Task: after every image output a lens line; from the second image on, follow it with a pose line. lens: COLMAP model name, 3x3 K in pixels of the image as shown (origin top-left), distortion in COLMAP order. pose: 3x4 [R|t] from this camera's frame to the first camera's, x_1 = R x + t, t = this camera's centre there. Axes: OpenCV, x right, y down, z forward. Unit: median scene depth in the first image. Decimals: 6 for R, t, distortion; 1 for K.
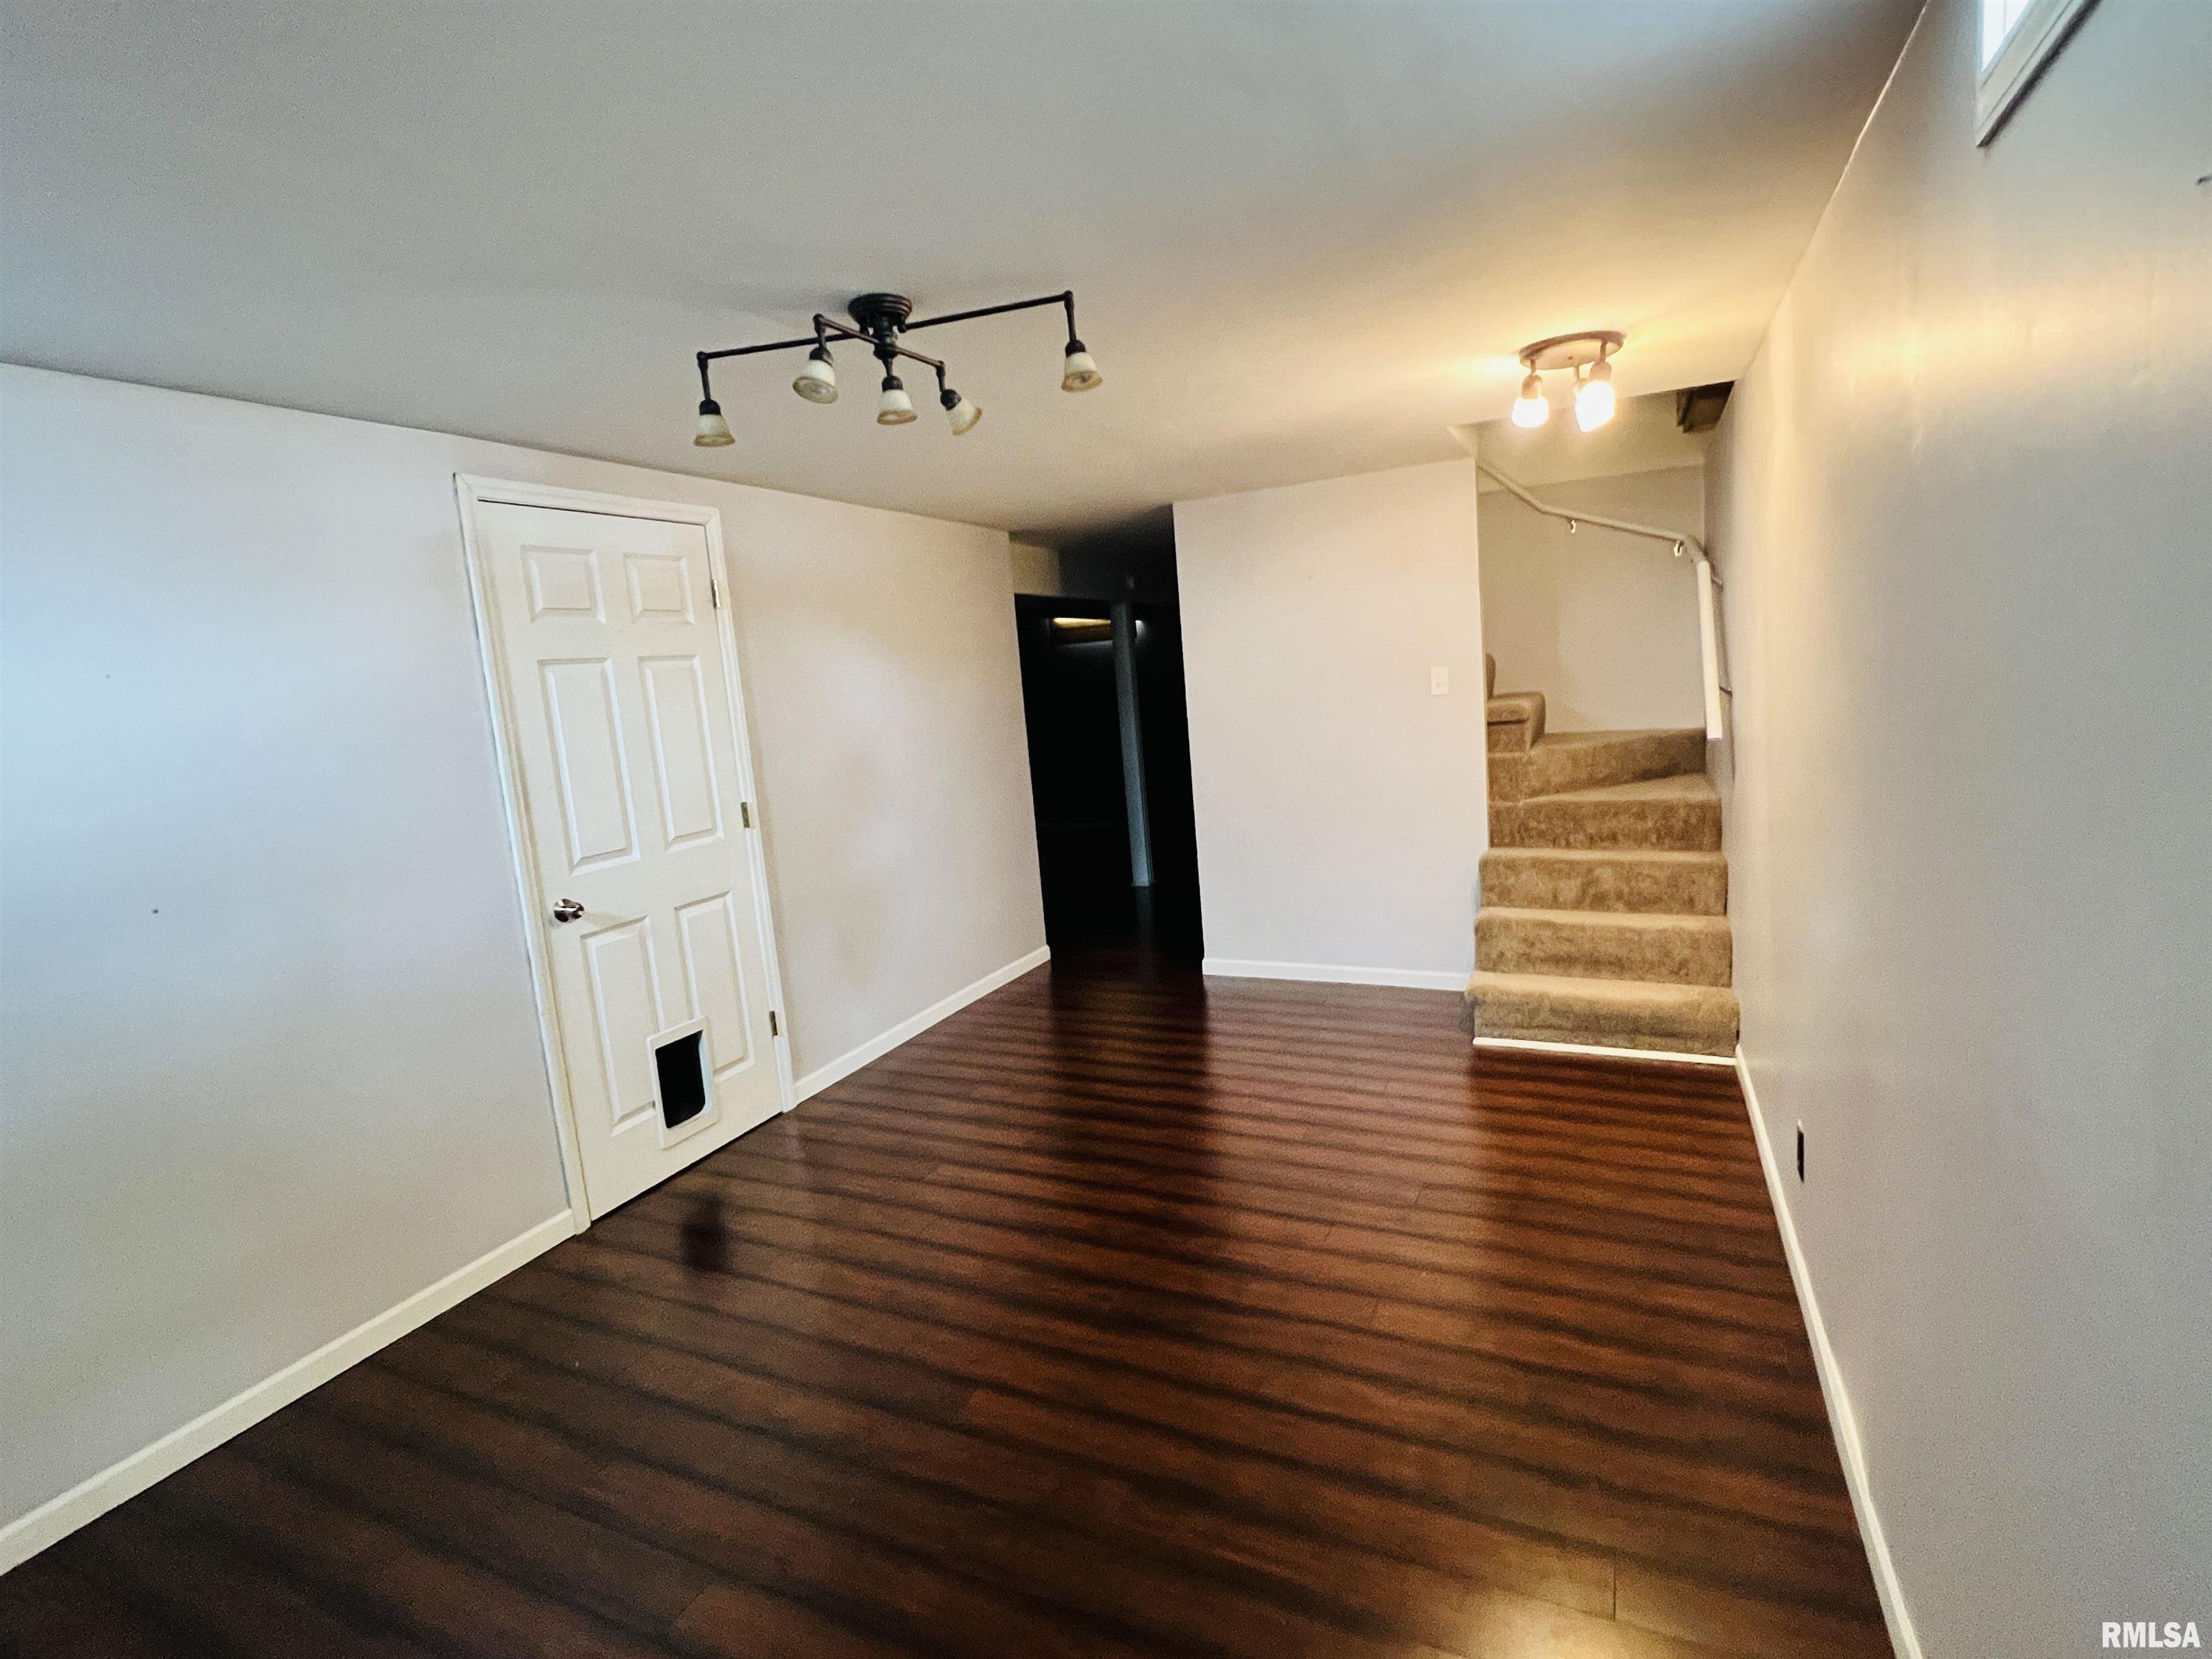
lens RADIAL K [[1076.3, 0, 1104.8], [0, 1076.3, 823.9], [0, 0, 1]] dist [-0.004141, -0.000379]
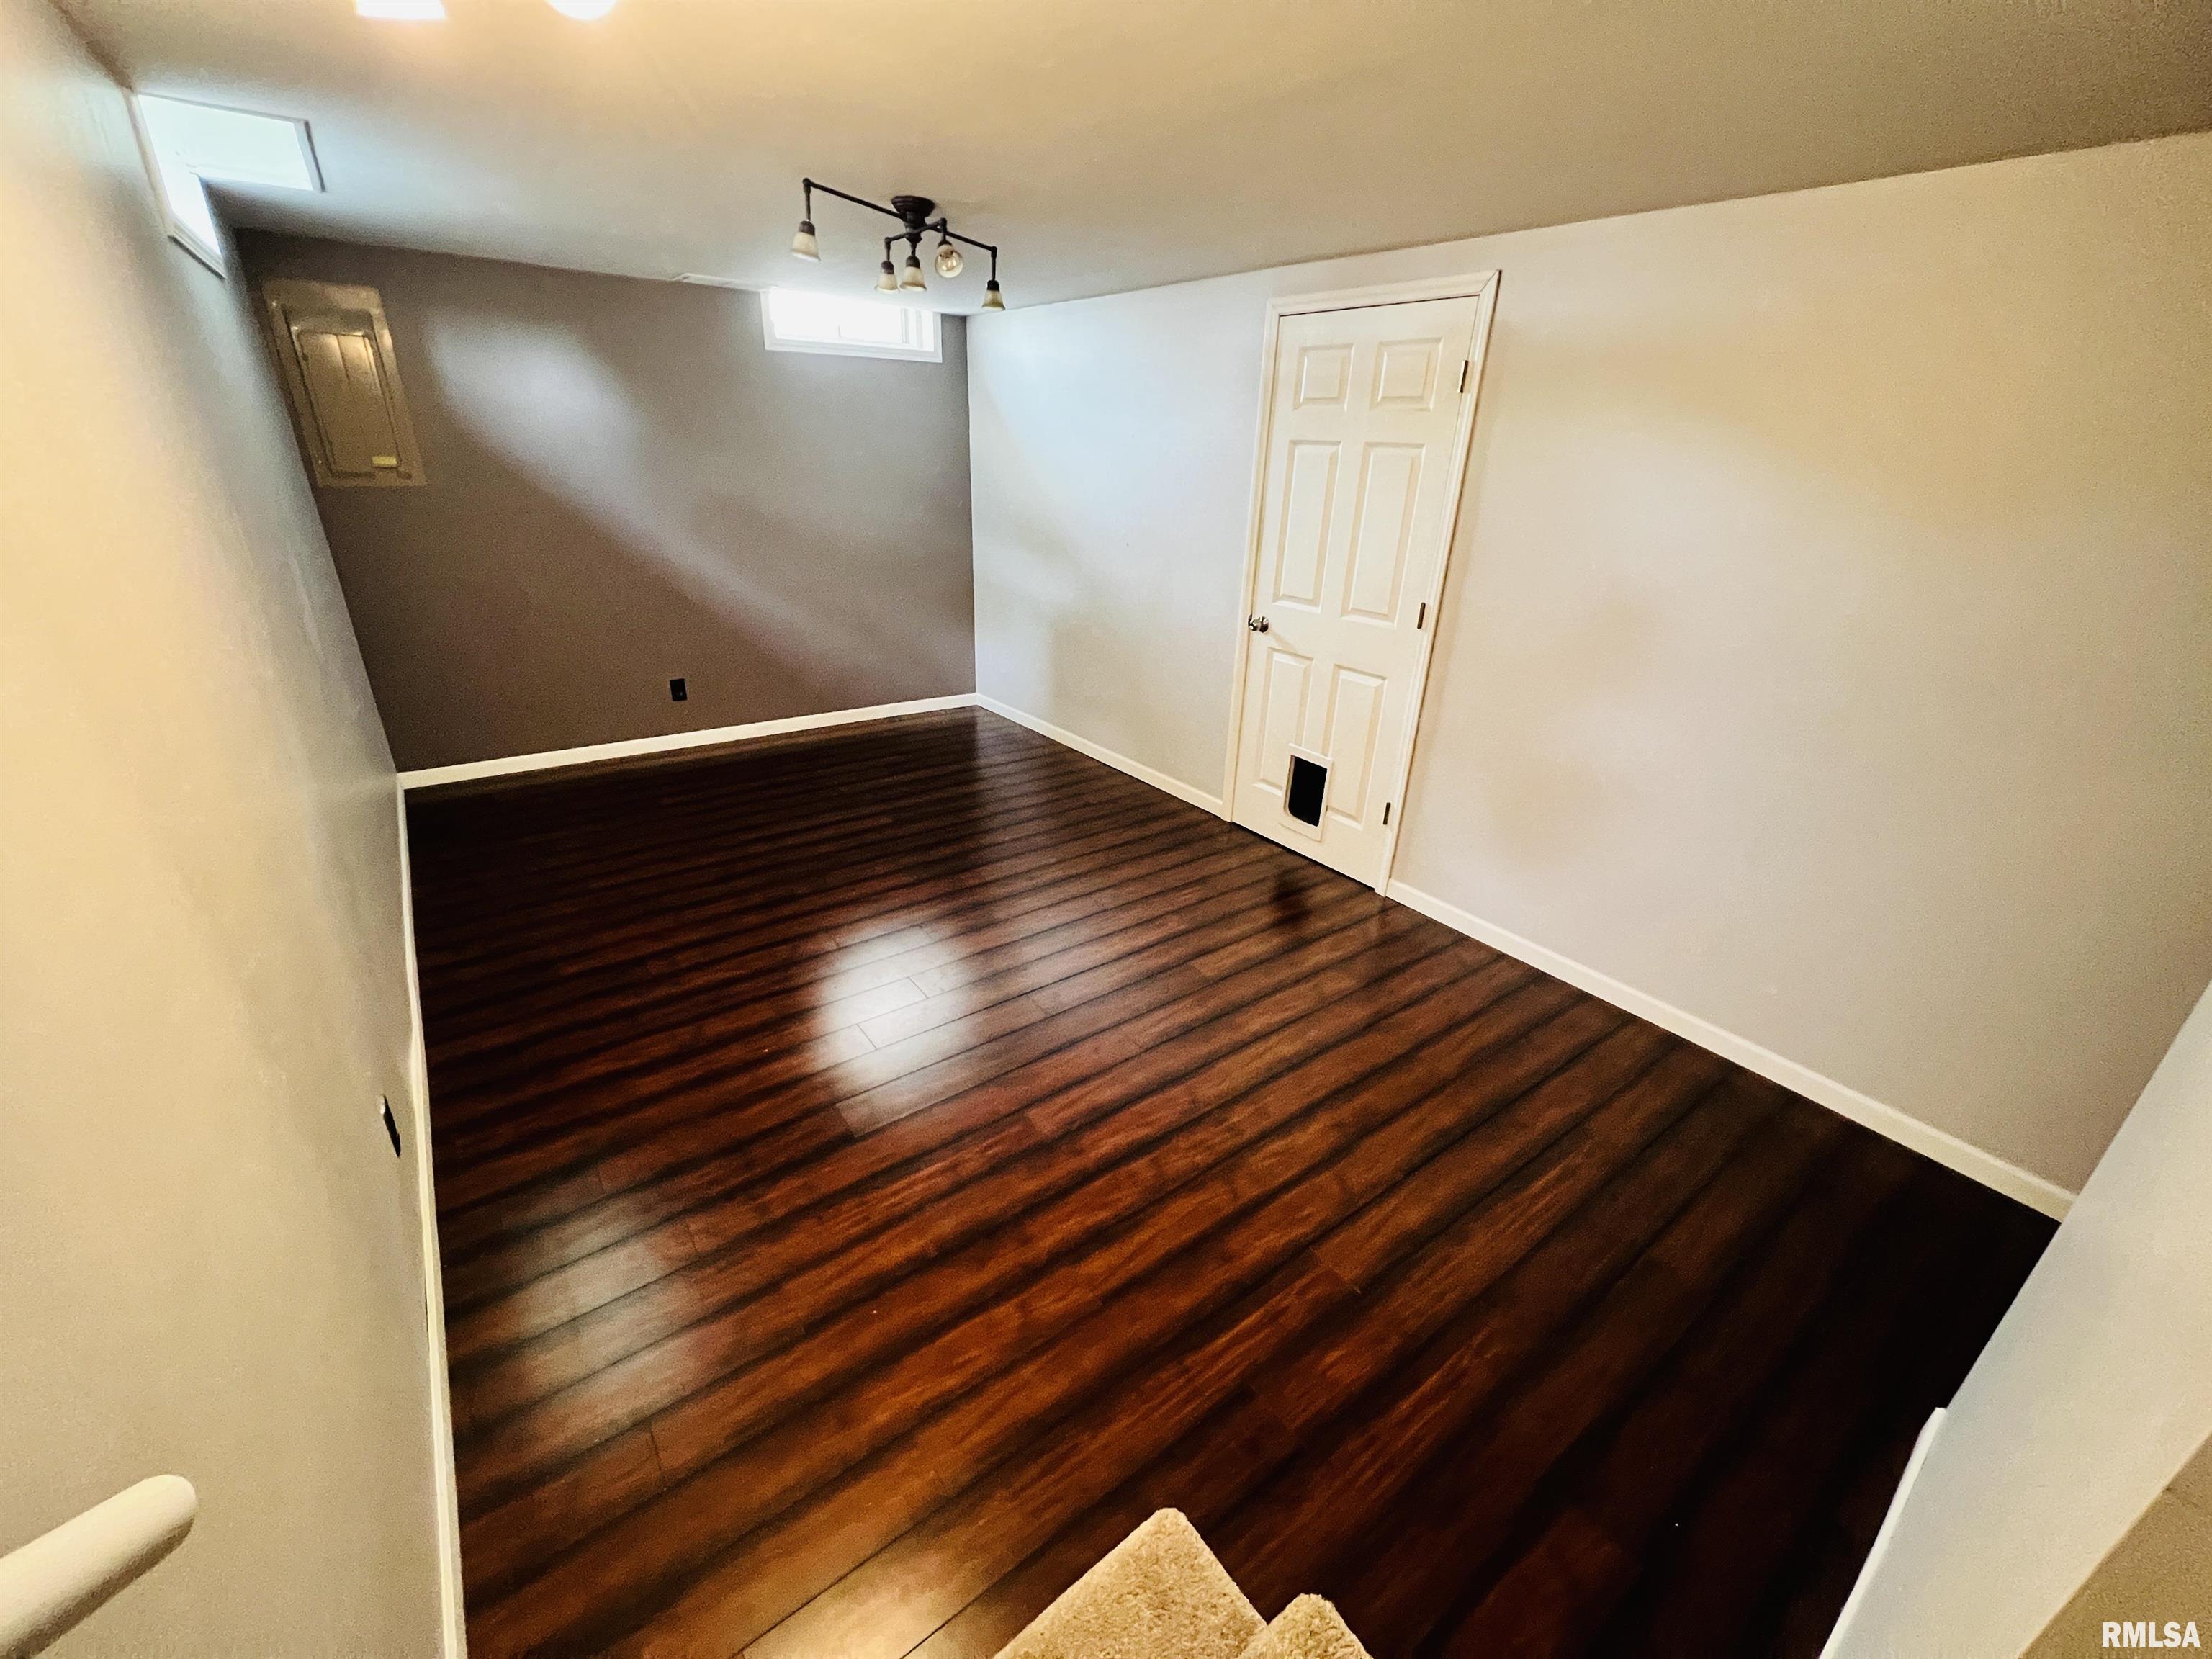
lens RADIAL K [[887.4, 0, 1092.9], [0, 887.4, 829.7], [0, 0, 1]] dist [-0.002789, 0.000847]
pose [[-0.488948, 0.402872, -0.773708, 0.605901], [-0.124803, 0.845529, 0.519139, -0.258561], [0.863339, 0.350393, -0.363140, 1.225532]]
